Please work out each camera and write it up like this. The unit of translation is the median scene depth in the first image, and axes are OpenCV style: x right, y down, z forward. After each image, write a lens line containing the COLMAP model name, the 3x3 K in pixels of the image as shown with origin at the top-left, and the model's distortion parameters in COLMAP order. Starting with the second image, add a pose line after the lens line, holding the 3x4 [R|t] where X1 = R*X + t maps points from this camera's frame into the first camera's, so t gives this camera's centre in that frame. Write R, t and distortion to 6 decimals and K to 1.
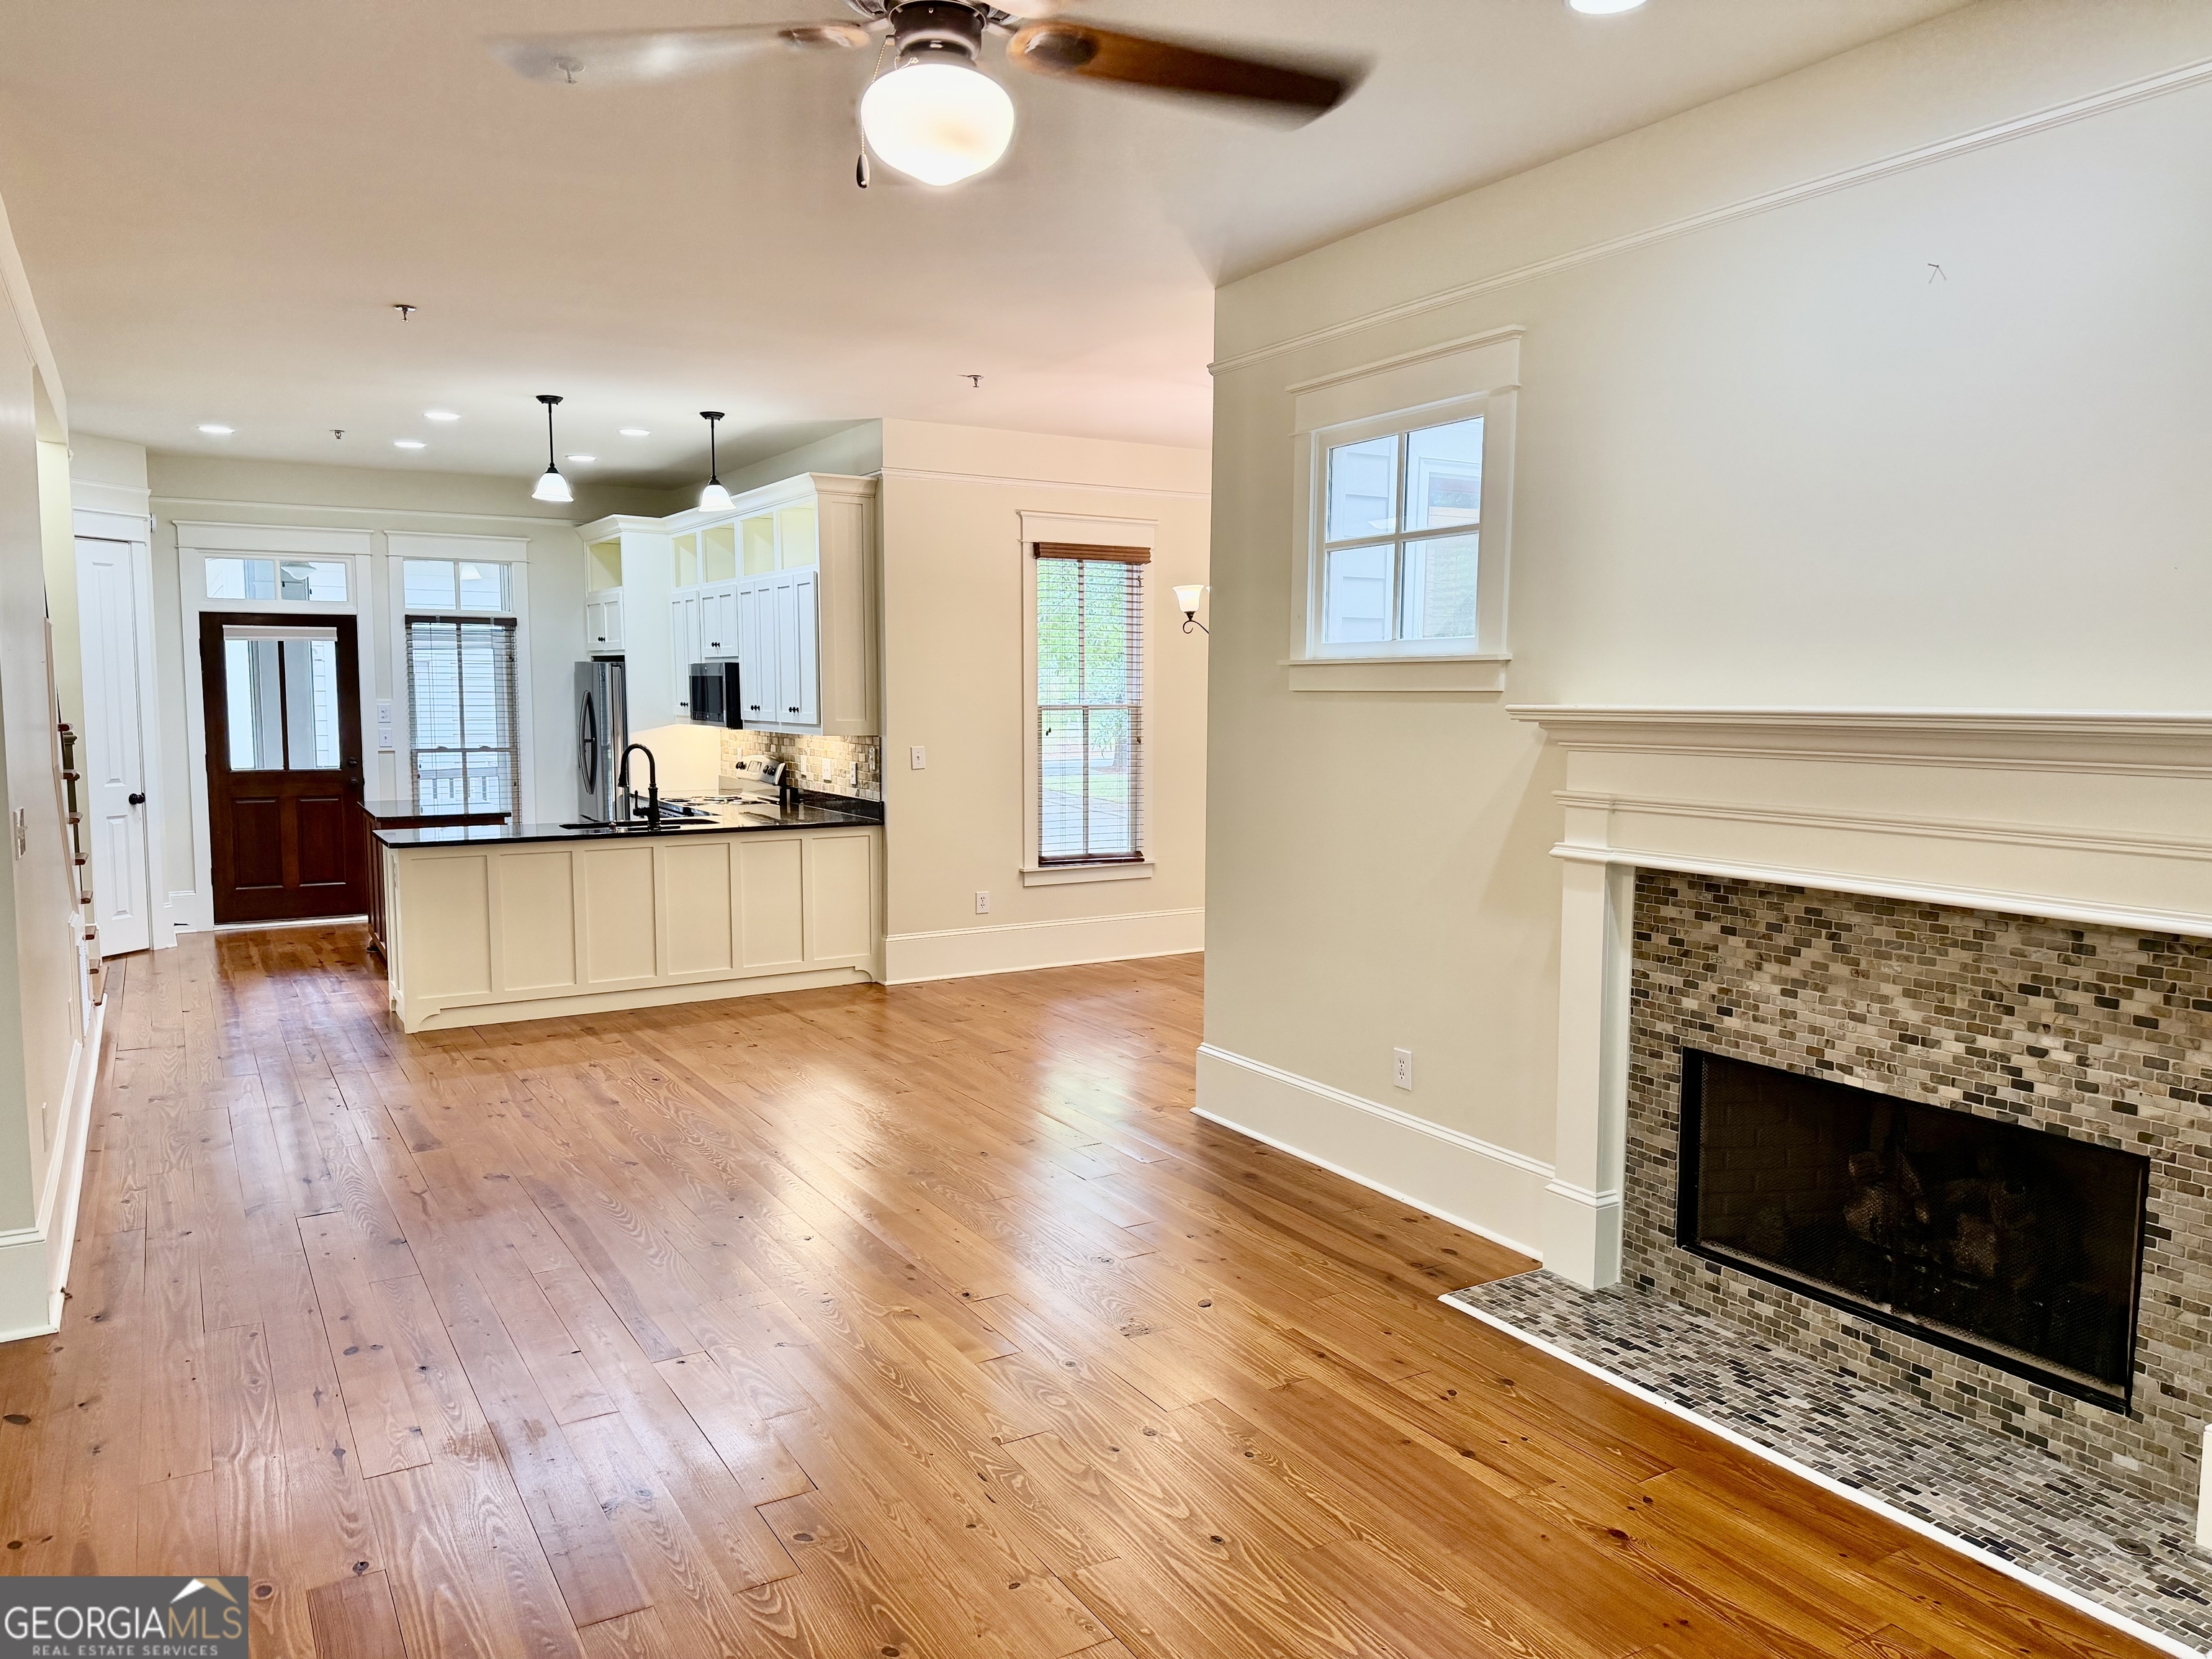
lens RADIAL K [[1558.5, 0, 1111.5], [0, 1558.5, 832.2], [0, 0, 1]] dist [0.067035, -0.036089]
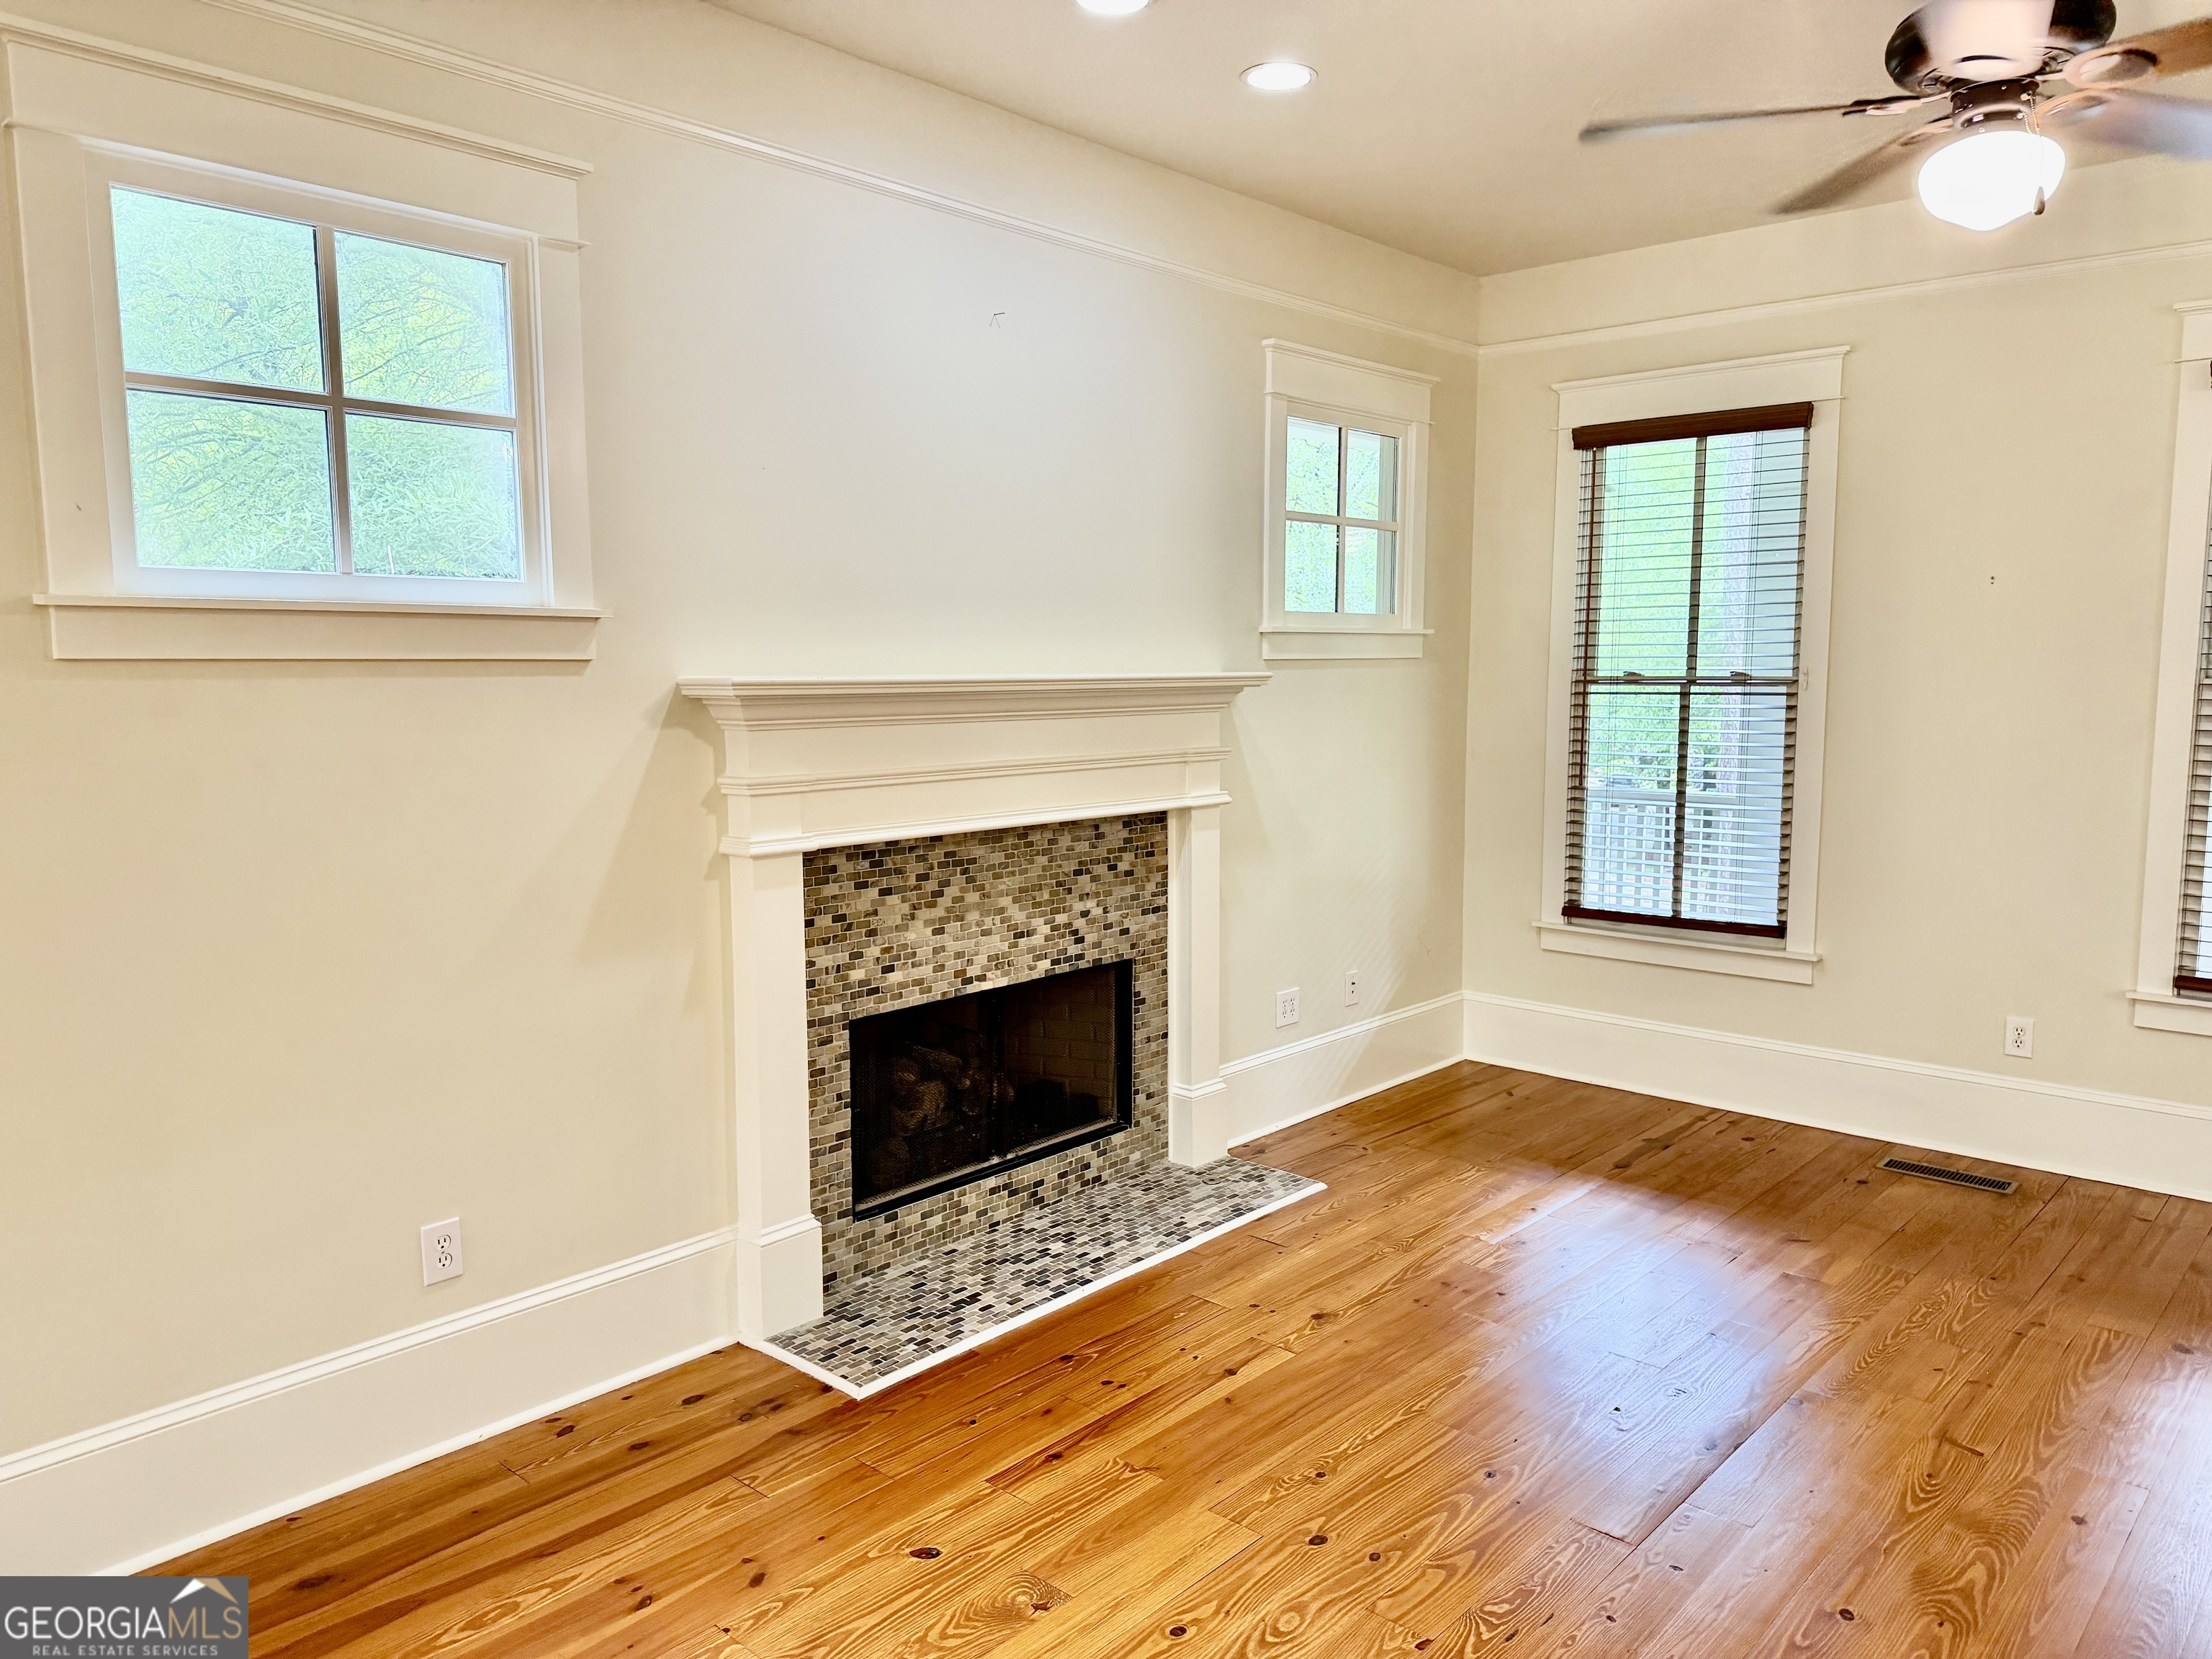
lens RADIAL K [[1558.5, 0, 1118.1], [0, 1558.5, 808.5], [0, 0, 1]] dist [0.067035, -0.036089]
pose [[-0.291798, -0.099892, 0.951249, -0.663662], [0.084038, 0.988008, 0.129531, -0.118789], [-0.952781, 0.117738, -0.279904, 1.202782]]
